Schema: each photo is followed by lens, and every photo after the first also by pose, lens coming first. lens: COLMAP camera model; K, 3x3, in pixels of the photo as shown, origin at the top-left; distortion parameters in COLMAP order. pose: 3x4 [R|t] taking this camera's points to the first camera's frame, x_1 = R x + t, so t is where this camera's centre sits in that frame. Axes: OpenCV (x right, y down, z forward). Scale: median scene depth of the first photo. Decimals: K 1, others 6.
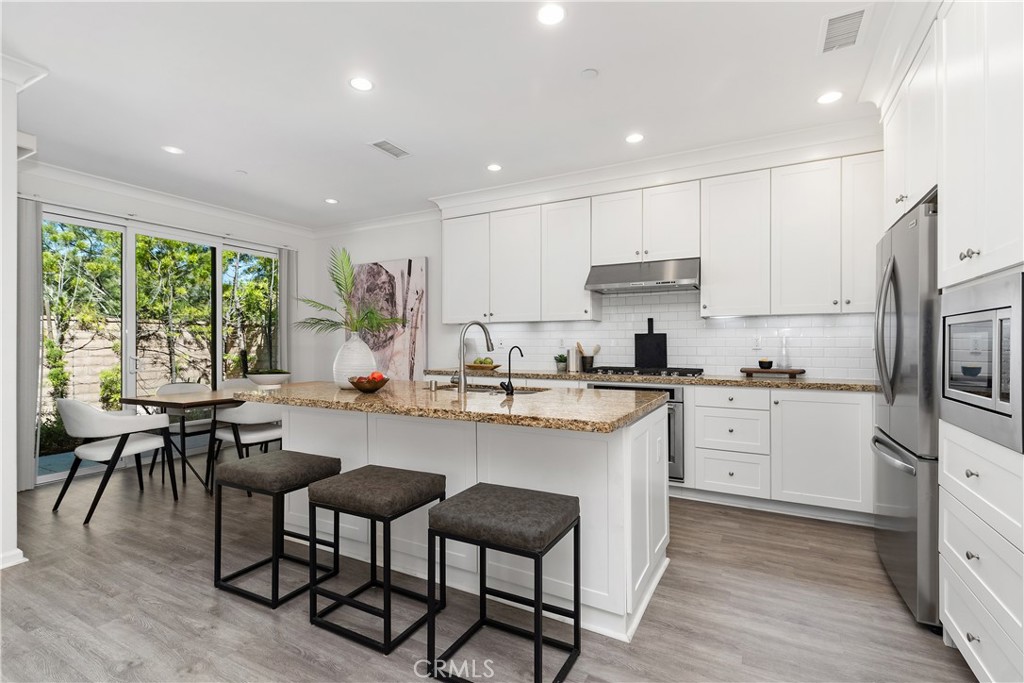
lens RADIAL K [[463.7, 0, 513.9], [0, 463.7, 344.6], [0, 0, 1]] dist [0.007466, 0.000428]
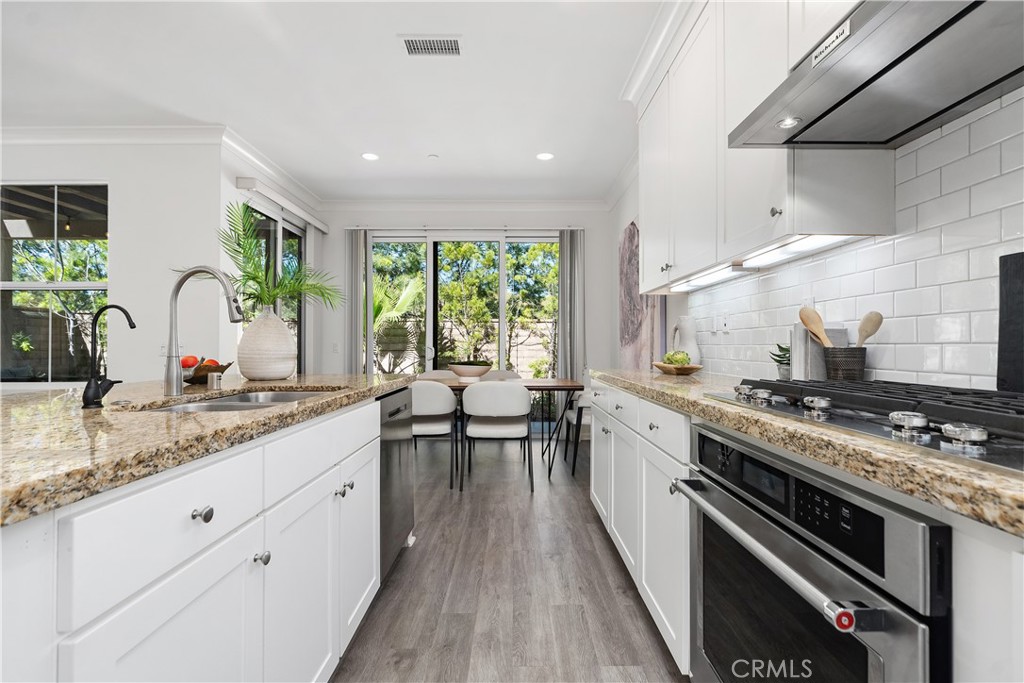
lens RADIAL K [[472.5, 0, 512.1], [0, 472.5, 342.1], [0, 0, 1]] dist [0.000730, 0.000062]
pose [[0.467314, -0.006042, -0.884071, 0.208666], [-0.002338, 0.999965, -0.008070, 0.014055], [0.884088, 0.005838, 0.467283, 0.378612]]
